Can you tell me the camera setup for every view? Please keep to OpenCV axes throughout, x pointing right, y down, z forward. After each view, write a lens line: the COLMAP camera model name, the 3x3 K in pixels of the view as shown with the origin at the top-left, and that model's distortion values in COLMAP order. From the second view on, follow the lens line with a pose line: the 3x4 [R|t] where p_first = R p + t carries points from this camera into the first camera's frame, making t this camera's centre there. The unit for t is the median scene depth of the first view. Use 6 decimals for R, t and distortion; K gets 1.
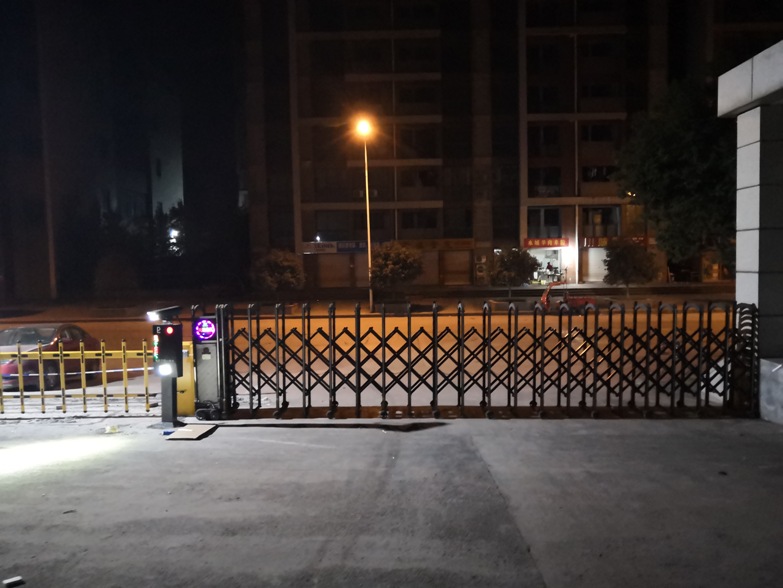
lens RADIAL K [[607.7, 0, 391.5], [0, 607.7, 294.0], [0, 0, 1]] dist [-0.008722, 0.010294]
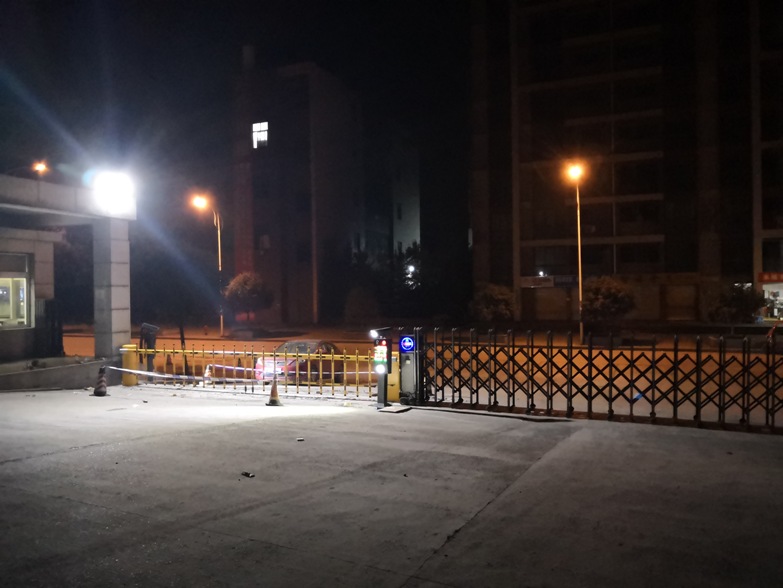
lens RADIAL K [[607.7, 0, 391.5], [0, 607.7, 294.0], [0, 0, 1]] dist [-0.008722, 0.010294]
pose [[0.927207, 0.008603, -0.374450, 0.054442], [-0.028016, 0.998528, -0.046432, 0.001793], [0.373499, 0.053543, 0.926084, -0.101165]]
